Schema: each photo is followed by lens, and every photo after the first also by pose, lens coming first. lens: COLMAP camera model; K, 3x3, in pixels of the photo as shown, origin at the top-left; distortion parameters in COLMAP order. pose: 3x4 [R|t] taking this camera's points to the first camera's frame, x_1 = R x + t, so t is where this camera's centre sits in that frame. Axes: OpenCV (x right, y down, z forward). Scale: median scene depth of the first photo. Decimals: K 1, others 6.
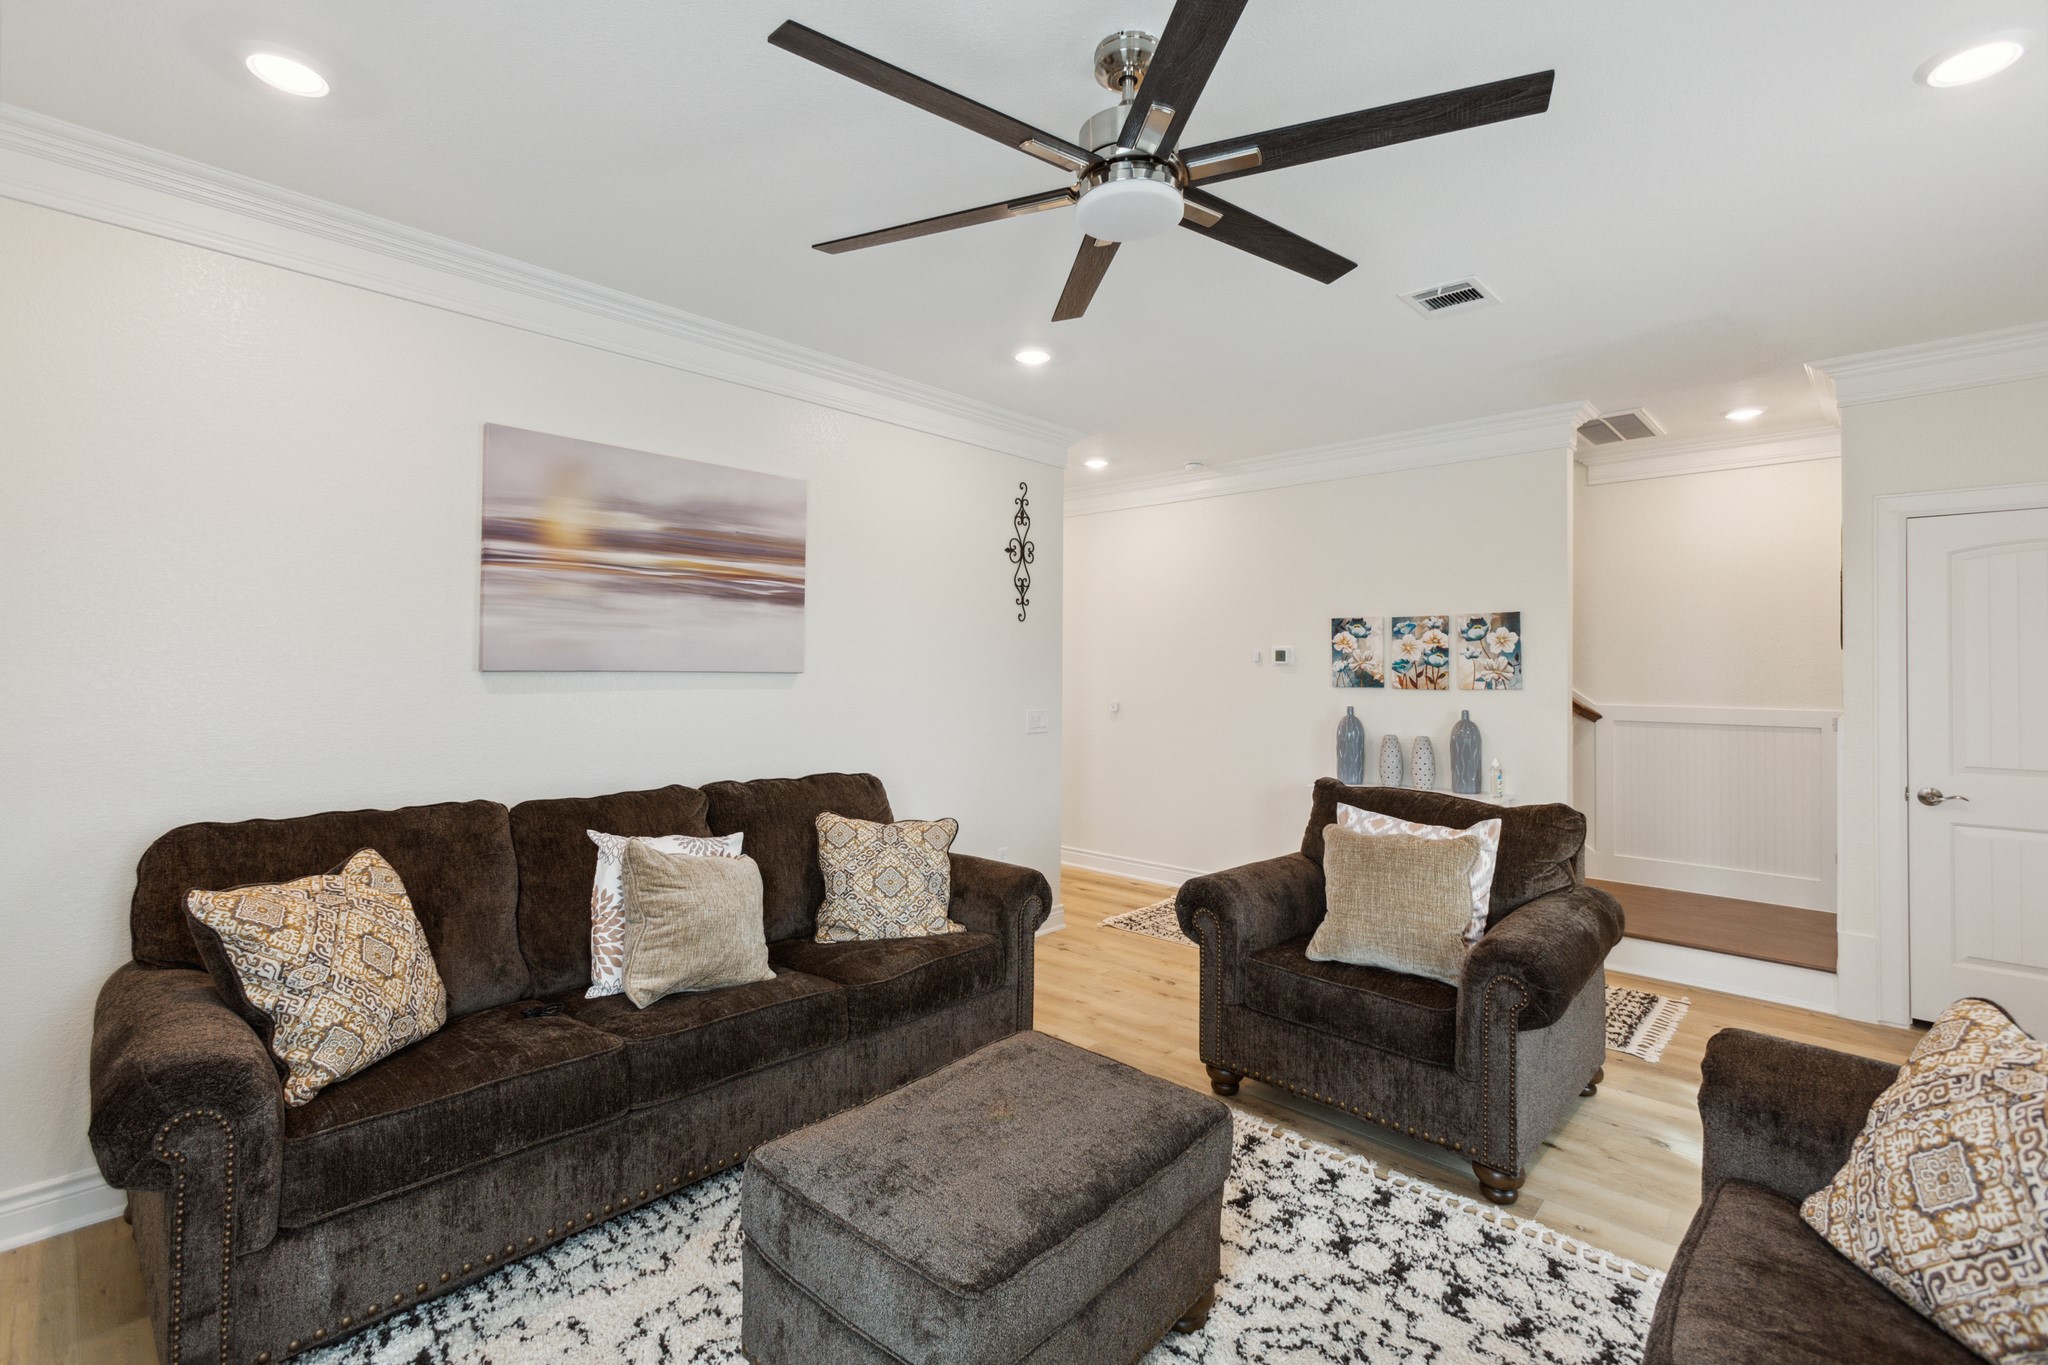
lens RADIAL K [[910.2, 0, 1028.5], [0, 910.2, 667.6], [0, 0, 1]] dist [0.071113, -0.032605]
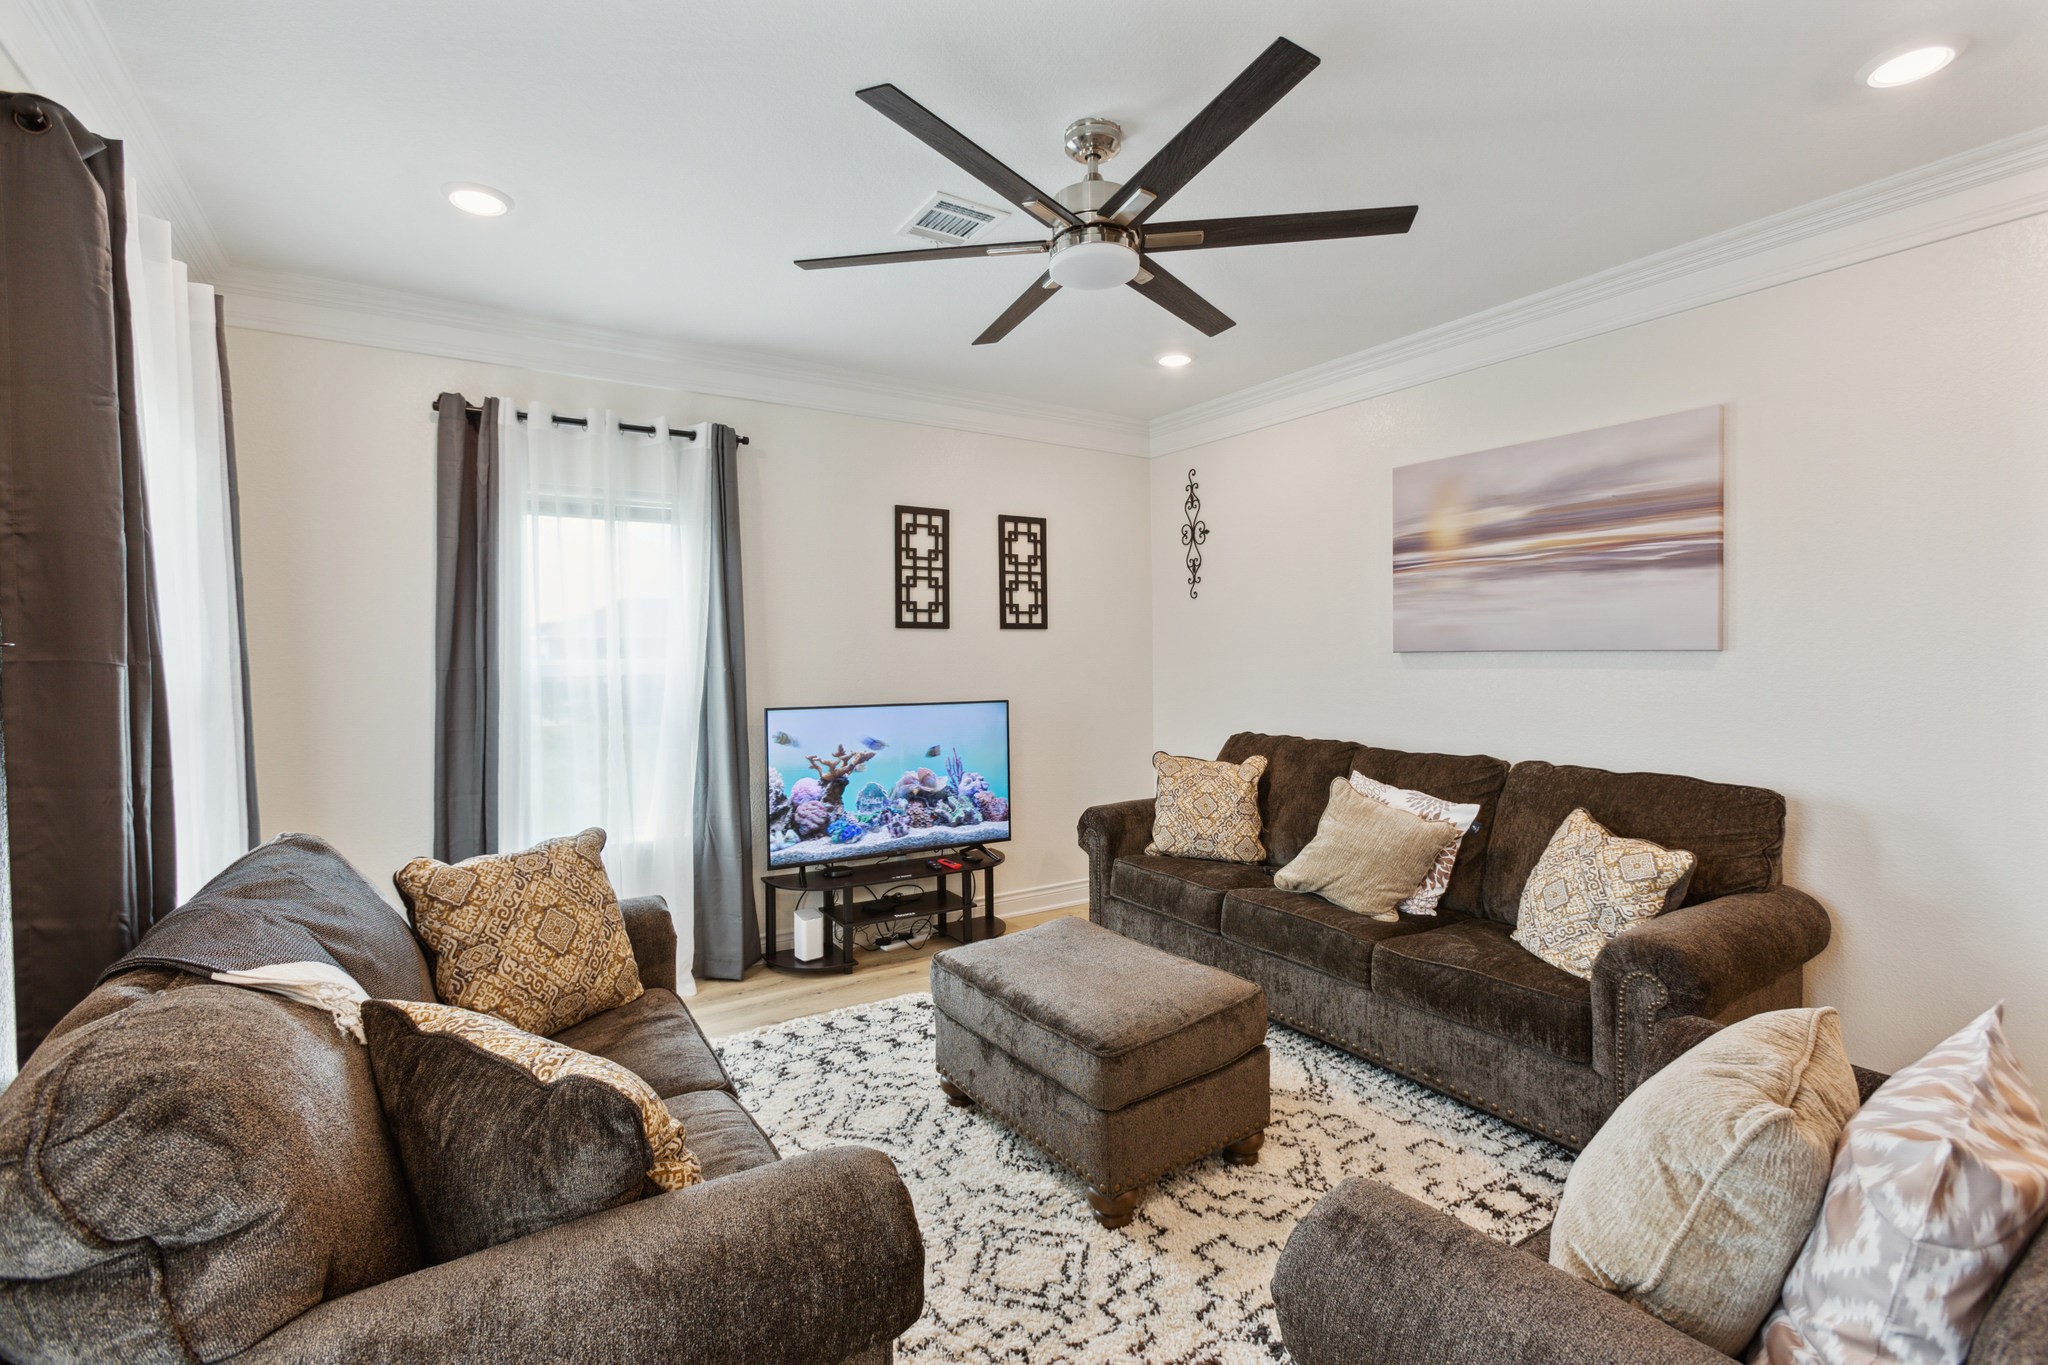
lens RADIAL K [[910.2, 0, 1028.5], [0, 910.2, 667.6], [0, 0, 1]] dist [0.071113, -0.032605]
pose [[-0.155848, -0.003936, -0.987773, 0.791883], [-0.003837, 0.999987, -0.003379, 0.031020], [0.987774, 0.003263, -0.155861, 0.670221]]
